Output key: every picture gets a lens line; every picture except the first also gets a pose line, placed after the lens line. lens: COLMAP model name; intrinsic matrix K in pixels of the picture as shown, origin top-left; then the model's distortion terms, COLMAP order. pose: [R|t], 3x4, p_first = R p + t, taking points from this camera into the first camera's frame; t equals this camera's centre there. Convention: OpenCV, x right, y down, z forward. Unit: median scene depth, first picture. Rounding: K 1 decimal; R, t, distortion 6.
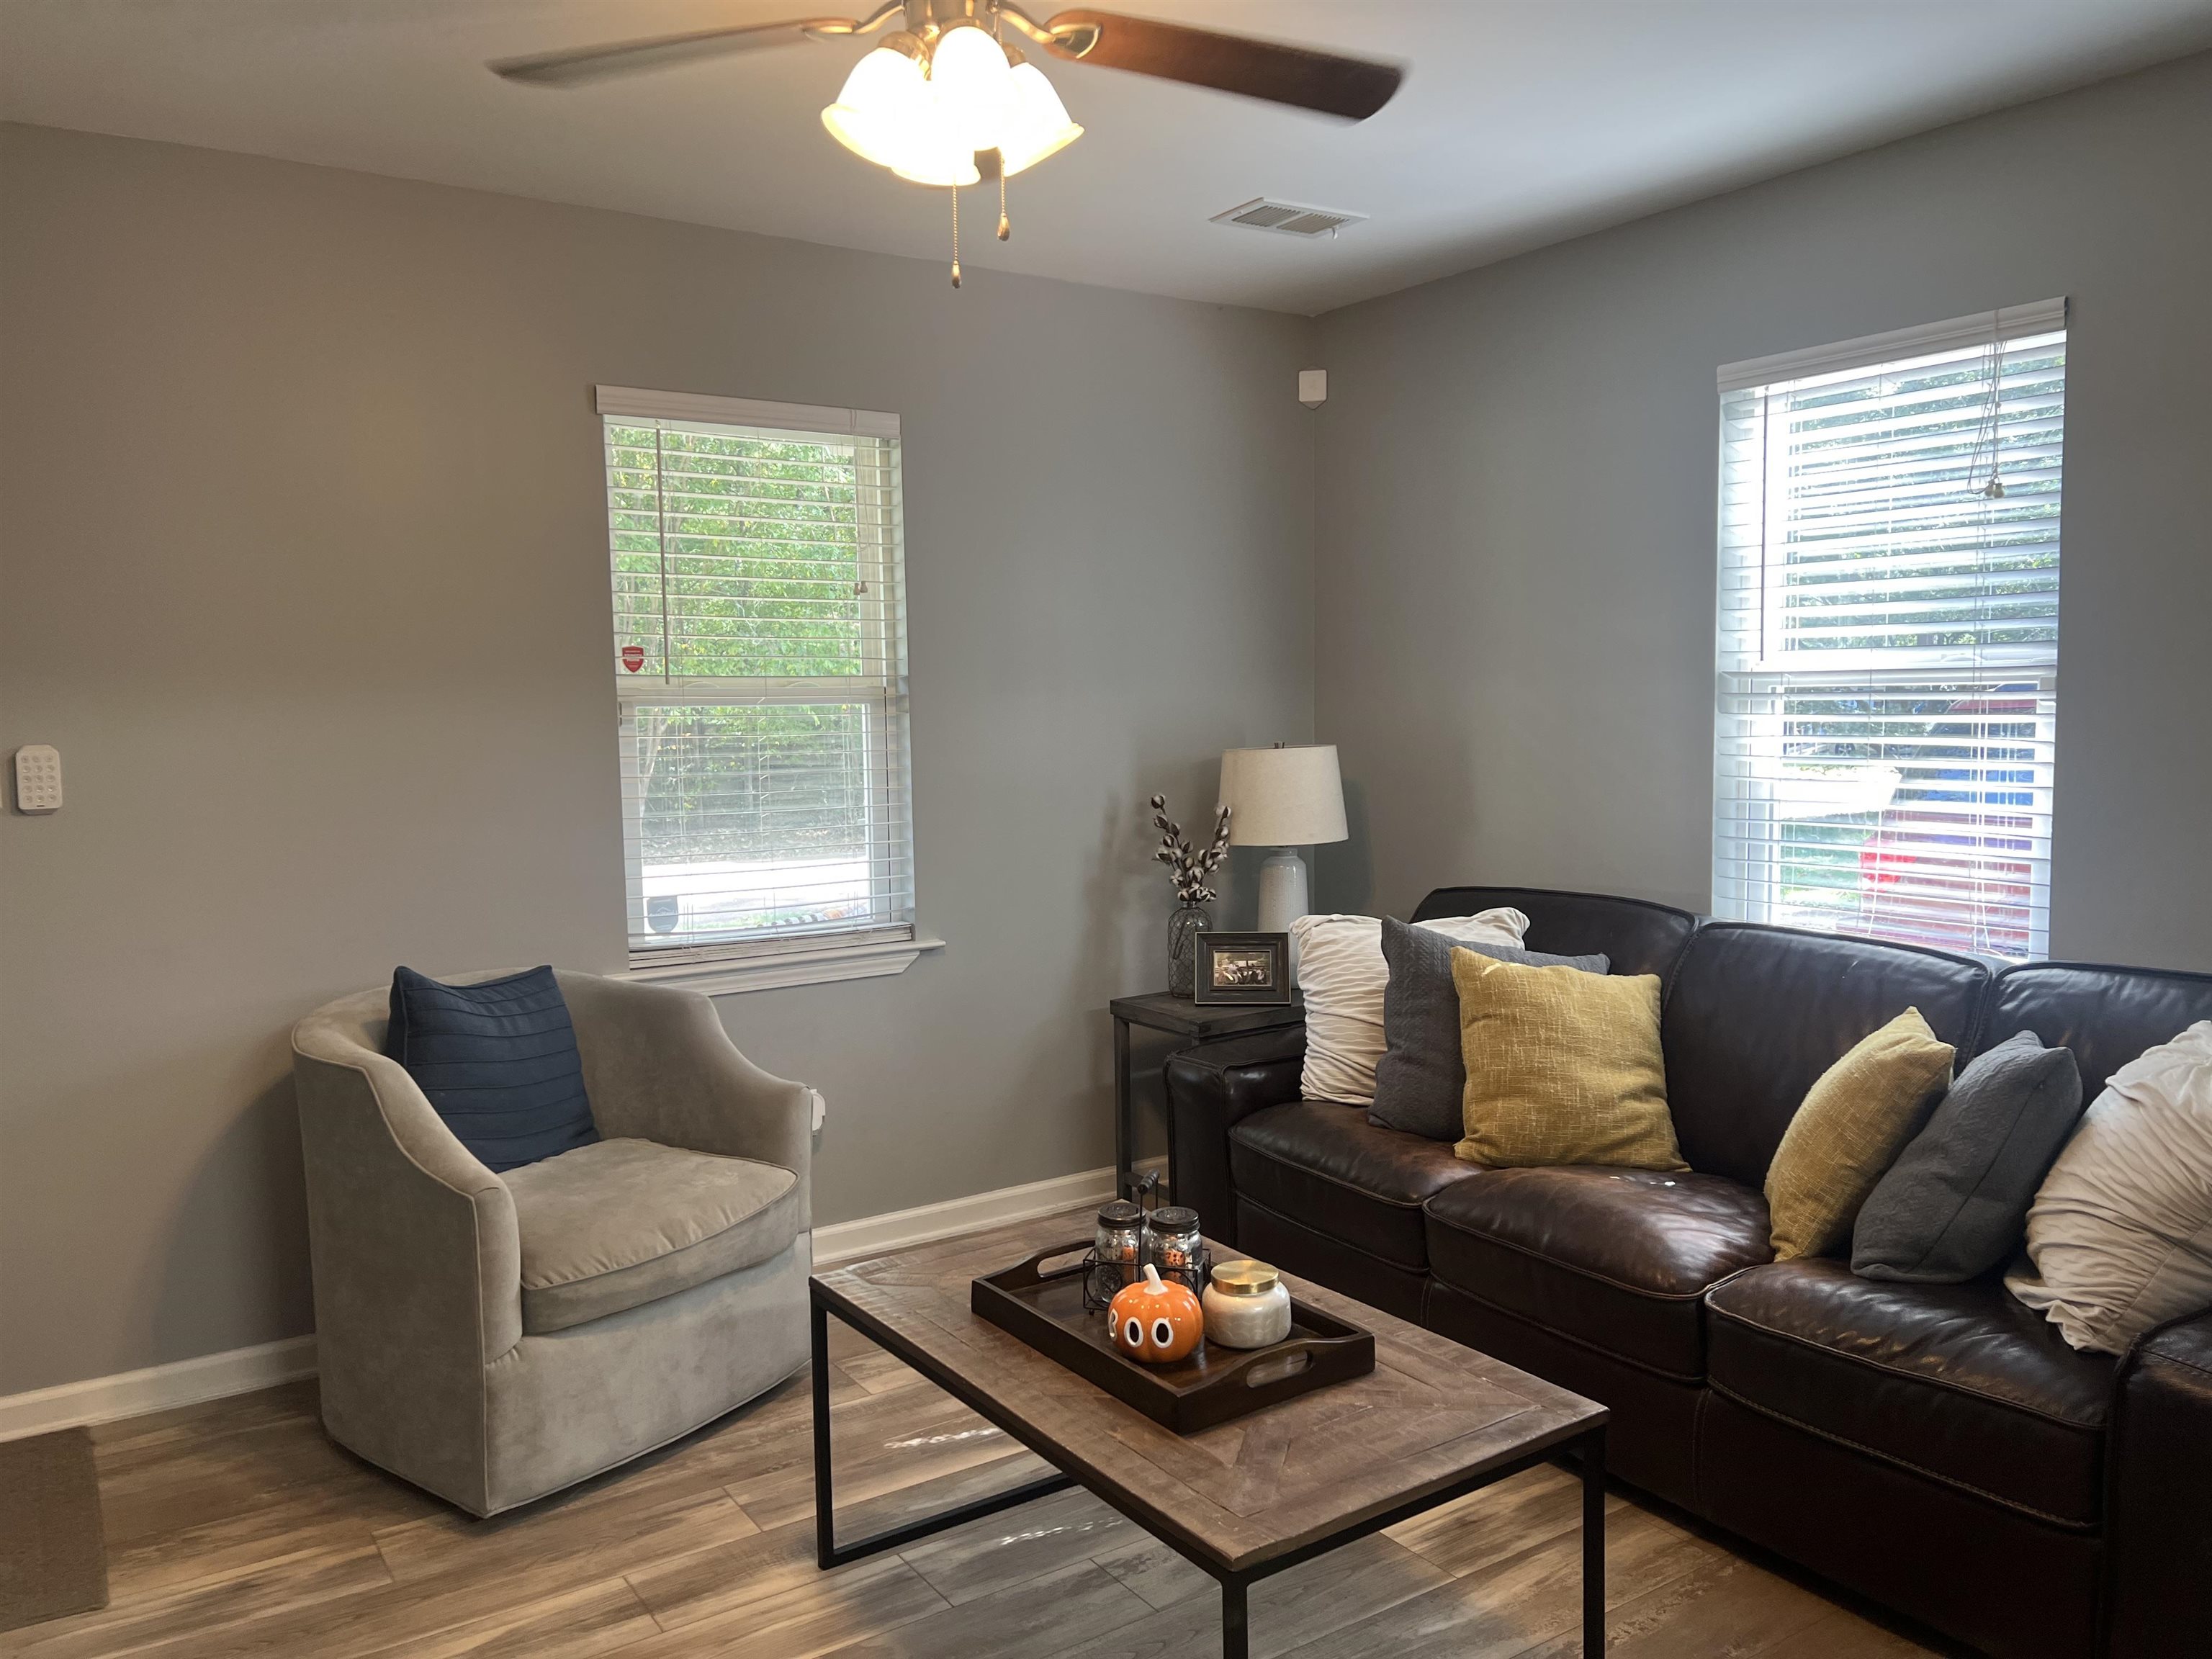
lens RADIAL K [[1661.9, 0, 1098.8], [0, 1661.9, 840.5], [0, 0, 1]] dist [0.066588, -0.077632]
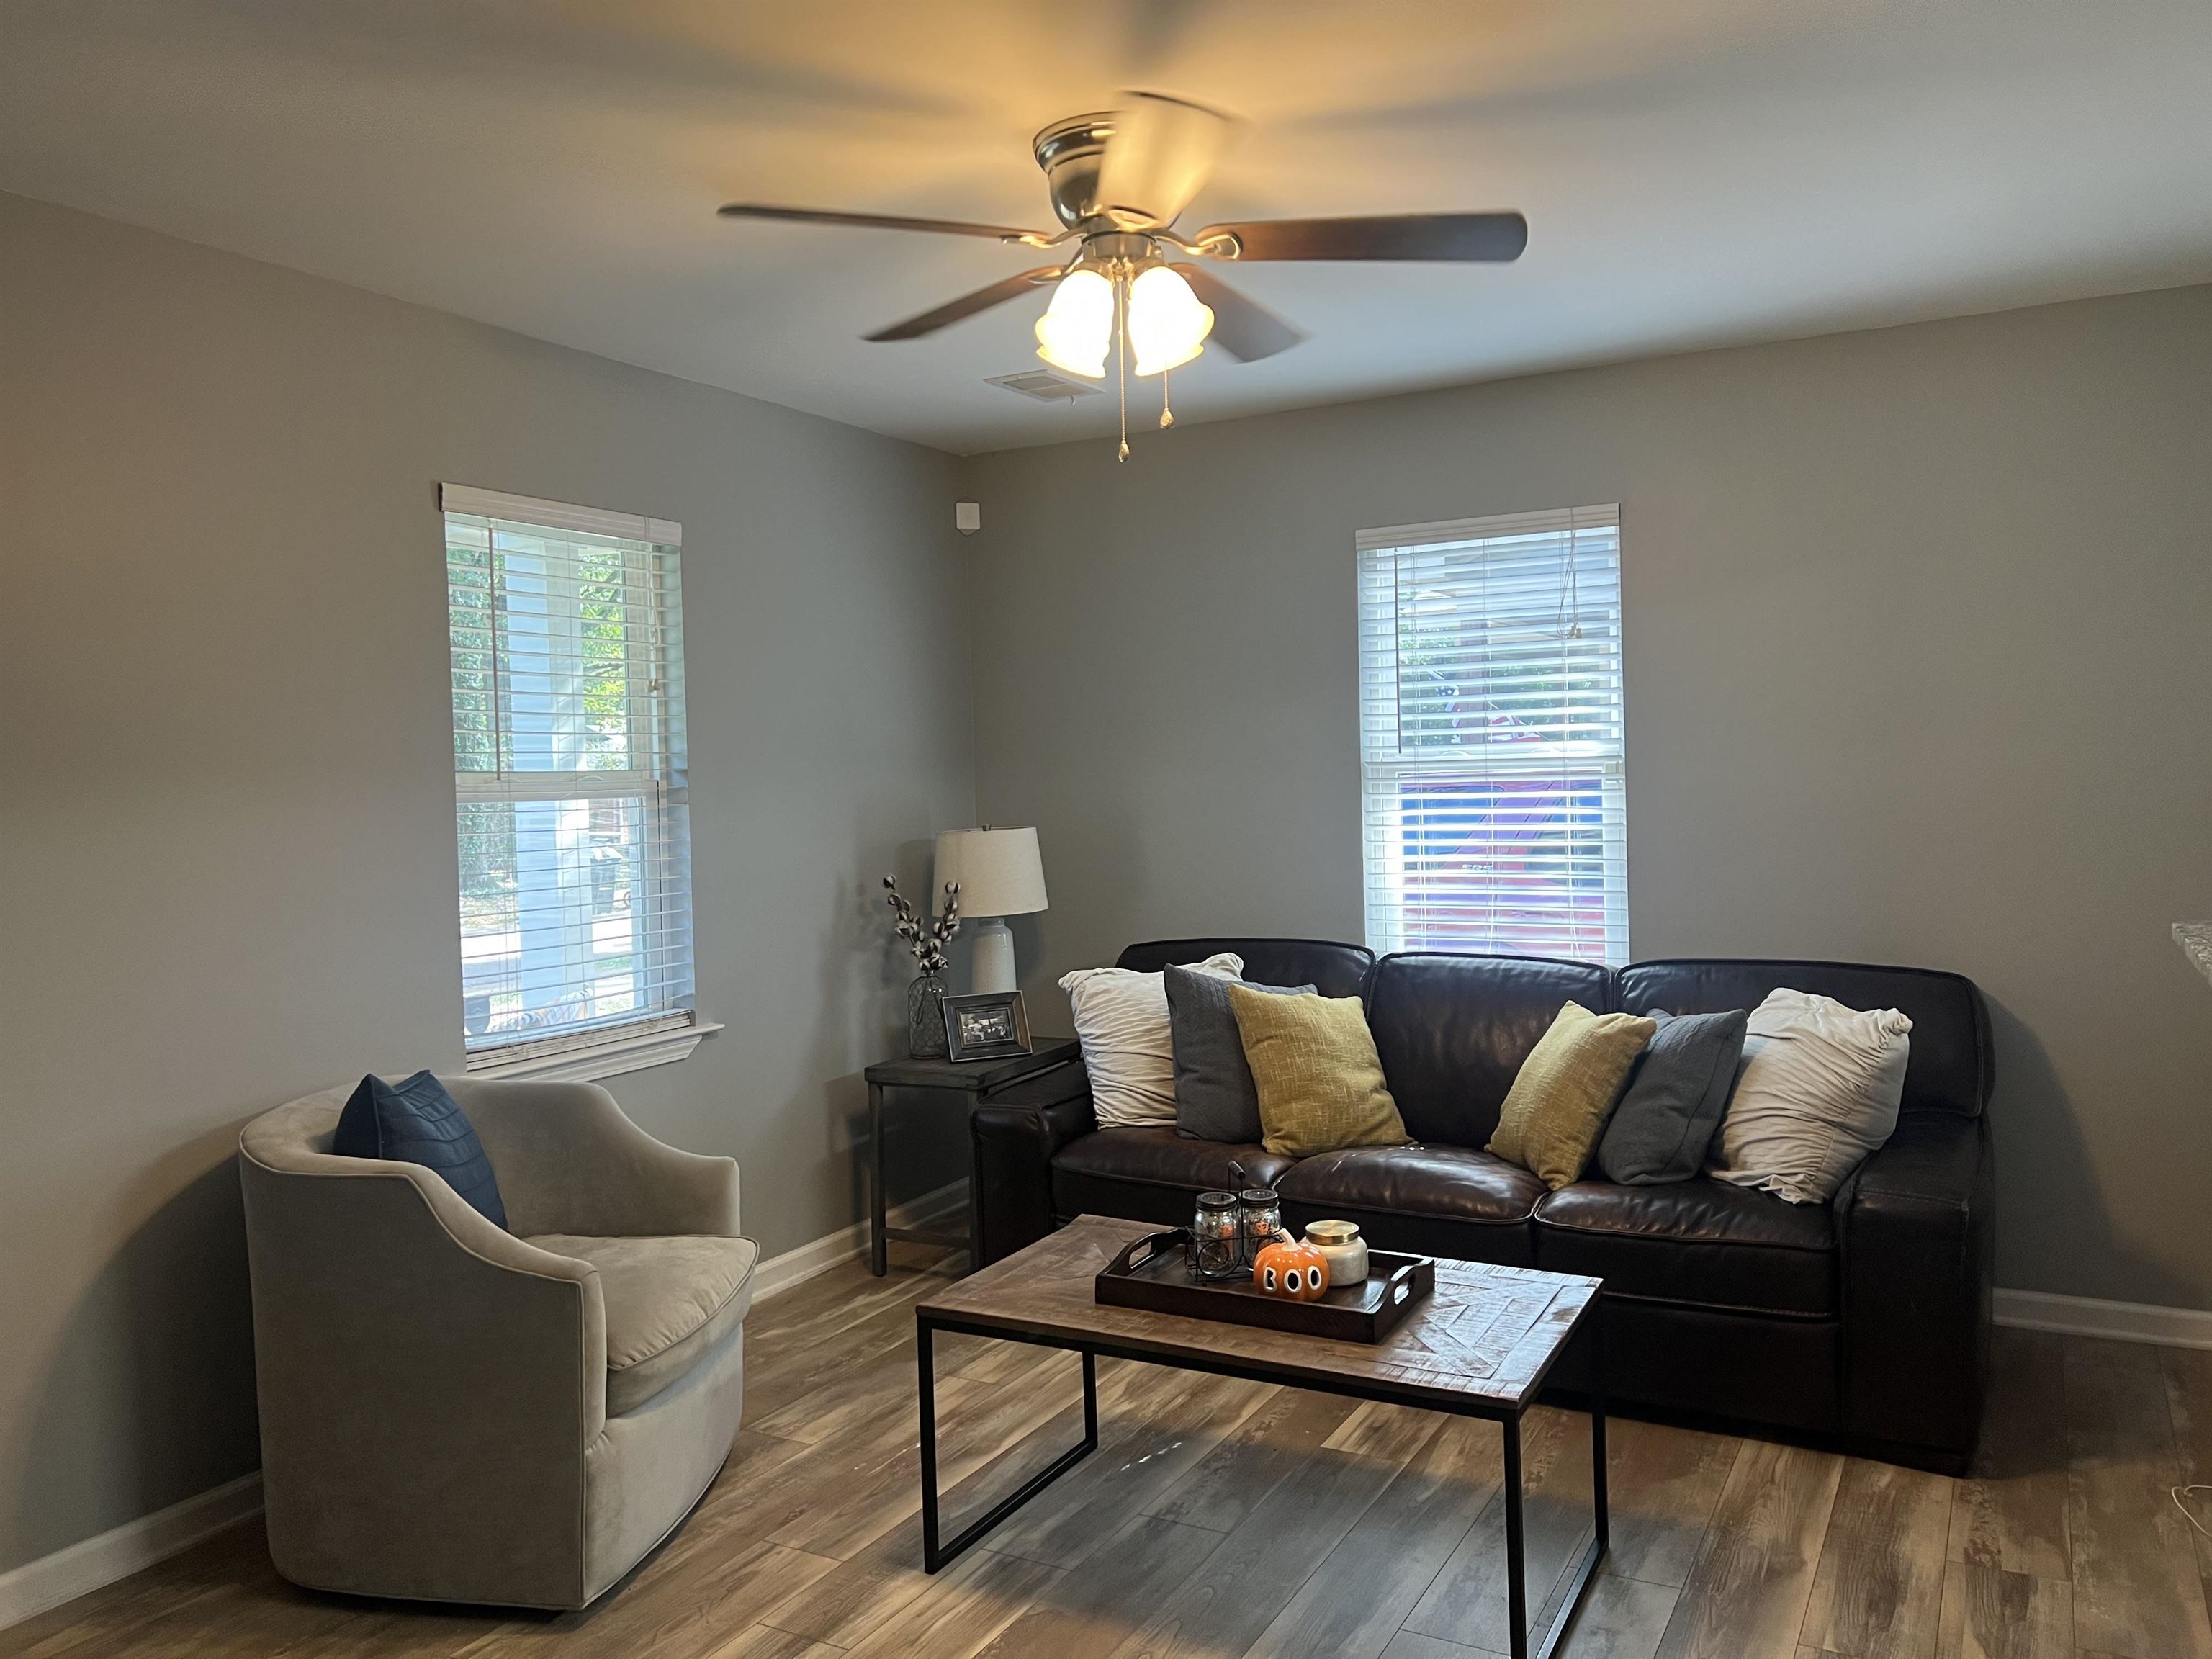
lens RADIAL K [[1661.9, 0, 1109.5], [0, 1661.9, 815.3], [0, 0, 1]] dist [0.066588, -0.077632]
pose [[0.887531, -0.021525, 0.460245, -0.452728], [0.054027, 0.996879, -0.057563, 0.005231], [-0.457569, 0.075954, 0.885924, -0.056776]]
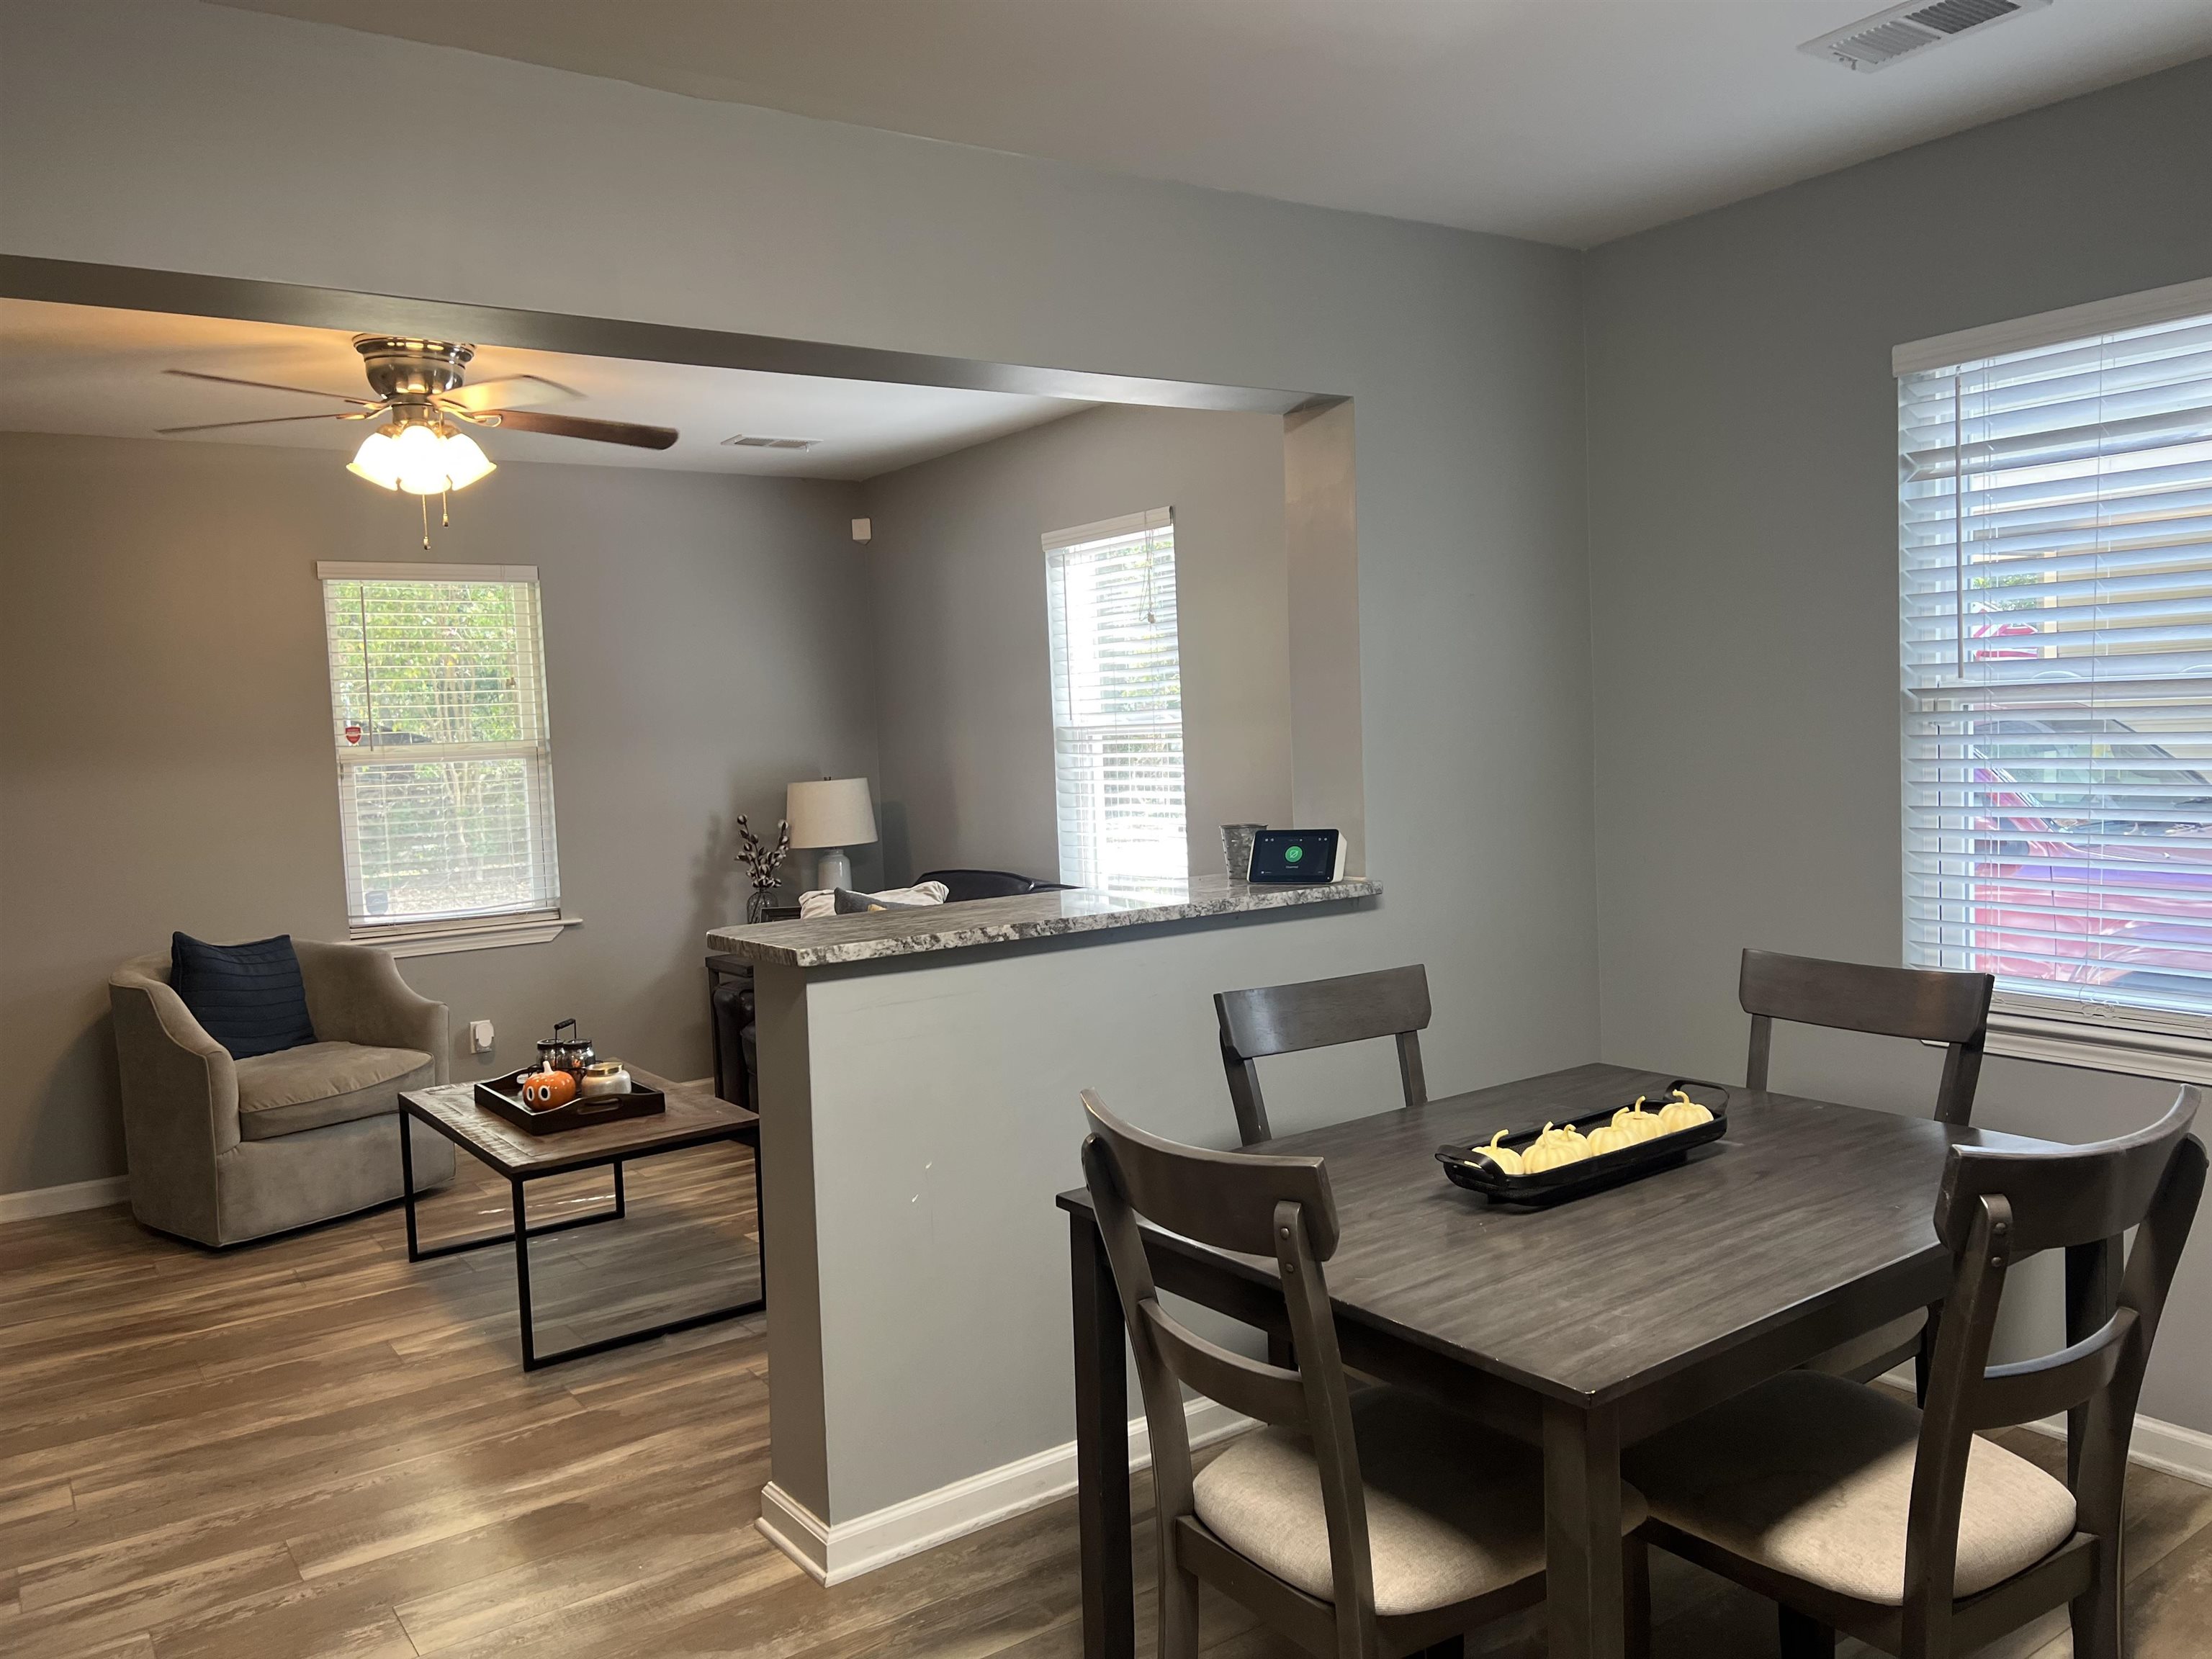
lens RADIAL K [[1661.9, 0, 1101.6], [0, 1661.9, 822.9], [0, 0, 1]] dist [0.066588, -0.077632]
pose [[0.999438, -0.027609, 0.019000, 0.429841], [0.028147, 0.999194, -0.028633, 0.039684], [-0.018195, 0.029152, 0.999409, -0.620124]]
